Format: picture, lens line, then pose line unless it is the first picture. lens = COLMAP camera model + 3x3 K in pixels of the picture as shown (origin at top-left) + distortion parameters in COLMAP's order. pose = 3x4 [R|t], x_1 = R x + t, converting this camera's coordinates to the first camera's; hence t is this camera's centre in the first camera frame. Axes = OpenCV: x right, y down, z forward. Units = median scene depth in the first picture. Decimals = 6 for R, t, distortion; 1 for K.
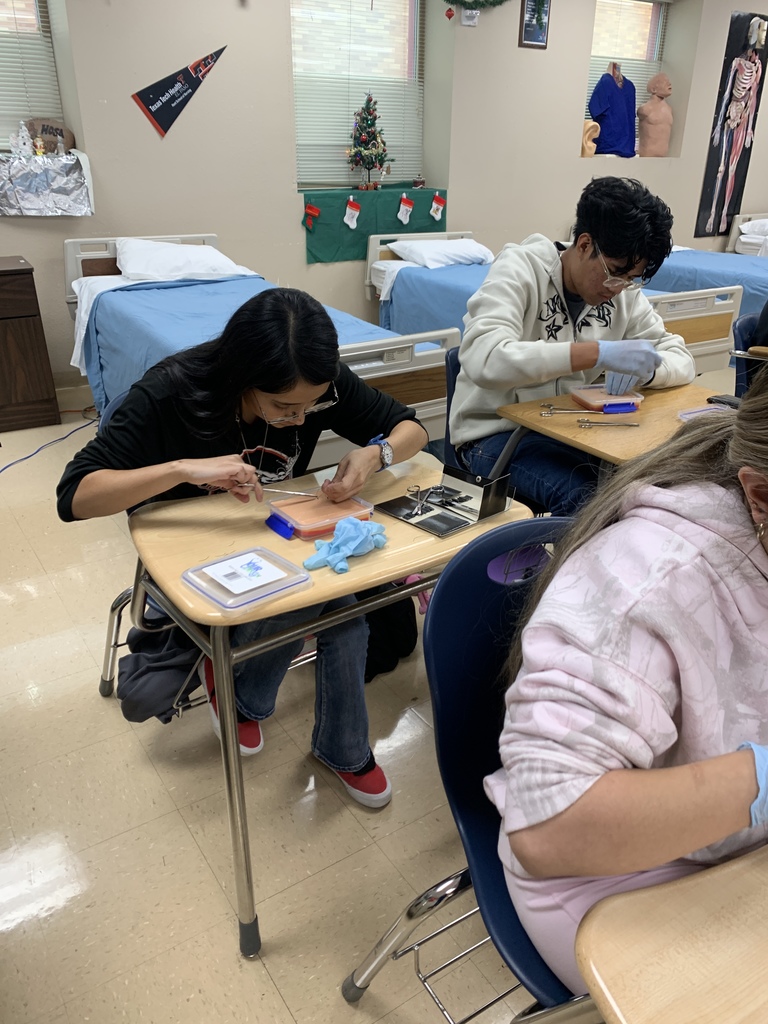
lens RADIAL K [[769.4, 0, 381.2], [0, 769.4, 516.5], [0, 0, 1]] dist [-0.014846, 0.004935]
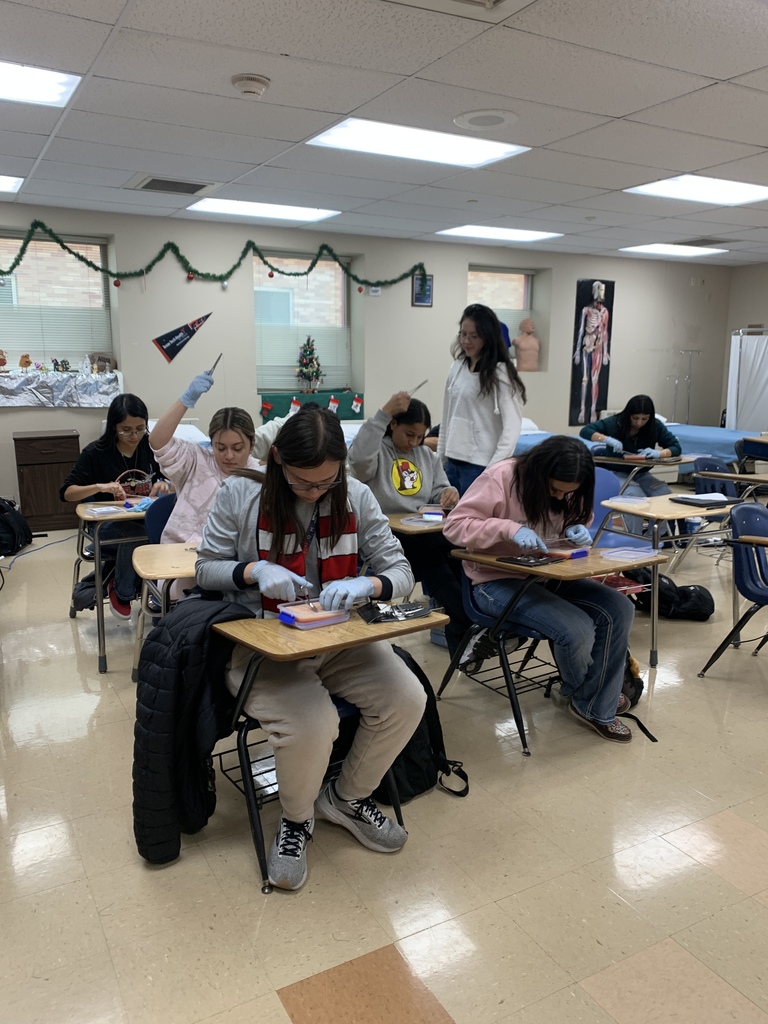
lens RADIAL K [[769.4, 0, 381.3], [0, 769.4, 506.4], [0, 0, 1]] dist [-0.014846, 0.004935]
pose [[0.997252, 0.011621, -0.073170, 0.205934], [-0.029923, 0.966664, -0.254294, 0.146700], [0.067776, 0.255785, 0.964355, -0.338496]]
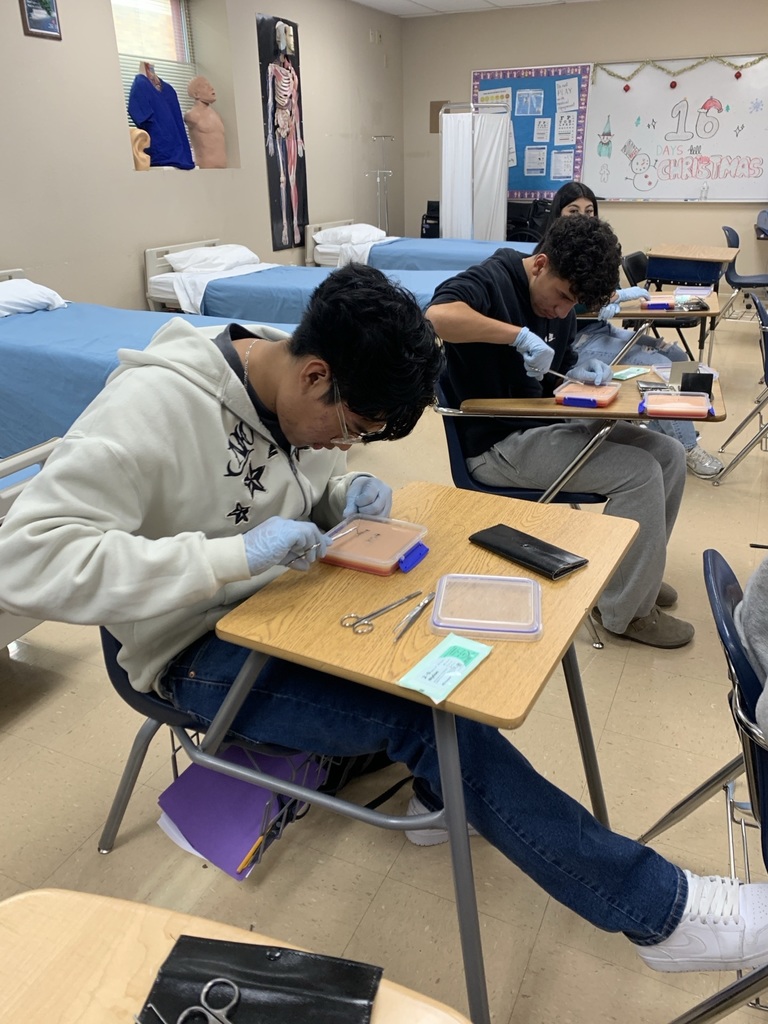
lens RADIAL K [[763.0, 0, 389.5], [0, 763.0, 514.1], [0, 0, 1]] dist [0.009279, -0.003210]
pose [[0.854145, -0.232184, 0.465324, 0.013376], [0.240239, 0.969765, 0.042907, -0.059050], [-0.461217, 0.075140, 0.884100, 0.129813]]
